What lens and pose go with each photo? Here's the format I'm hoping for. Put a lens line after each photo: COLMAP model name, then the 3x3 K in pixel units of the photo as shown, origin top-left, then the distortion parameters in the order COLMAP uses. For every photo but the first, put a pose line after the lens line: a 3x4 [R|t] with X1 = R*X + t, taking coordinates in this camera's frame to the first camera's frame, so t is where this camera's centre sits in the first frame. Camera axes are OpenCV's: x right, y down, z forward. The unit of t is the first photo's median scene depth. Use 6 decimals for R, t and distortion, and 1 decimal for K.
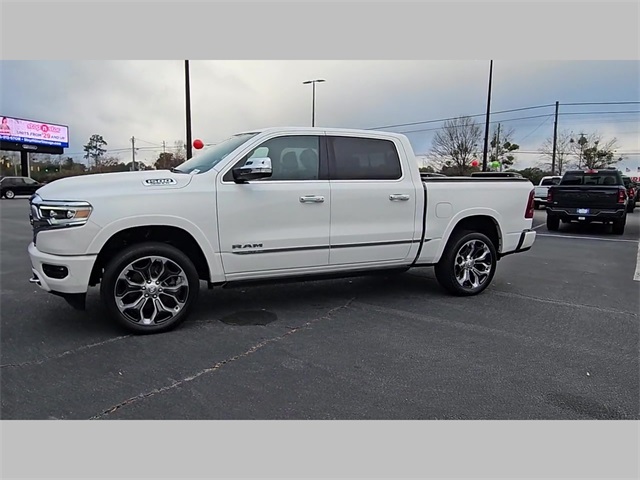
lens RADIAL K [[432.6, 0, 311.0], [0, 432.6, 238.7], [0, 0, 1]] dist [0.005636, -0.004237]
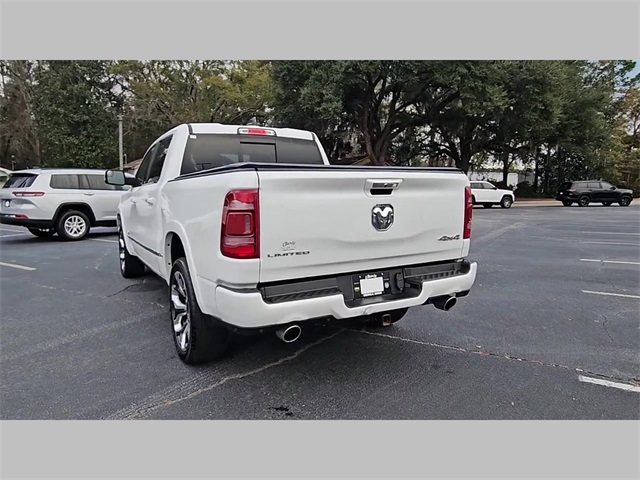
lens RADIAL K [[432.6, 0, 311.0], [0, 432.6, 238.7], [0, 0, 1]] dist [0.005636, -0.004237]
pose [[0.087364, 0.097651, -0.991379, 1.135914], [-0.113709, 0.989657, 0.087461, -0.135511], [0.989666, 0.105087, 0.097564, 1.264075]]
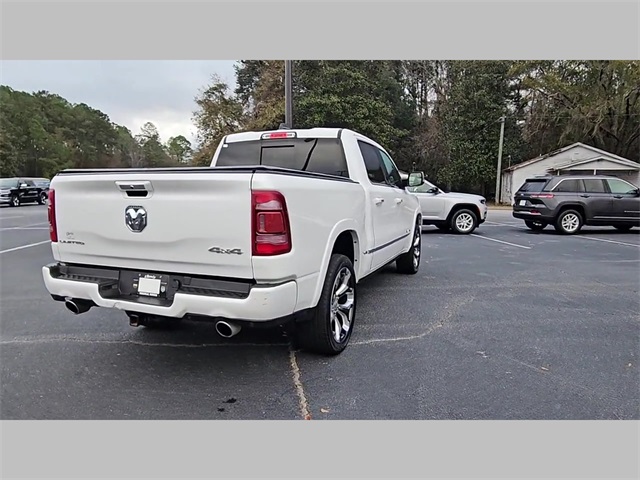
lens RADIAL K [[432.6, 0, 311.0], [0, 432.6, 238.7], [0, 0, 1]] dist [0.005636, -0.004237]
pose [[-0.729222, 0.055886, -0.681991, 0.798116], [-0.098916, 0.977582, 0.185875, -0.229770], [0.677090, 0.203004, -0.707346, 1.990740]]
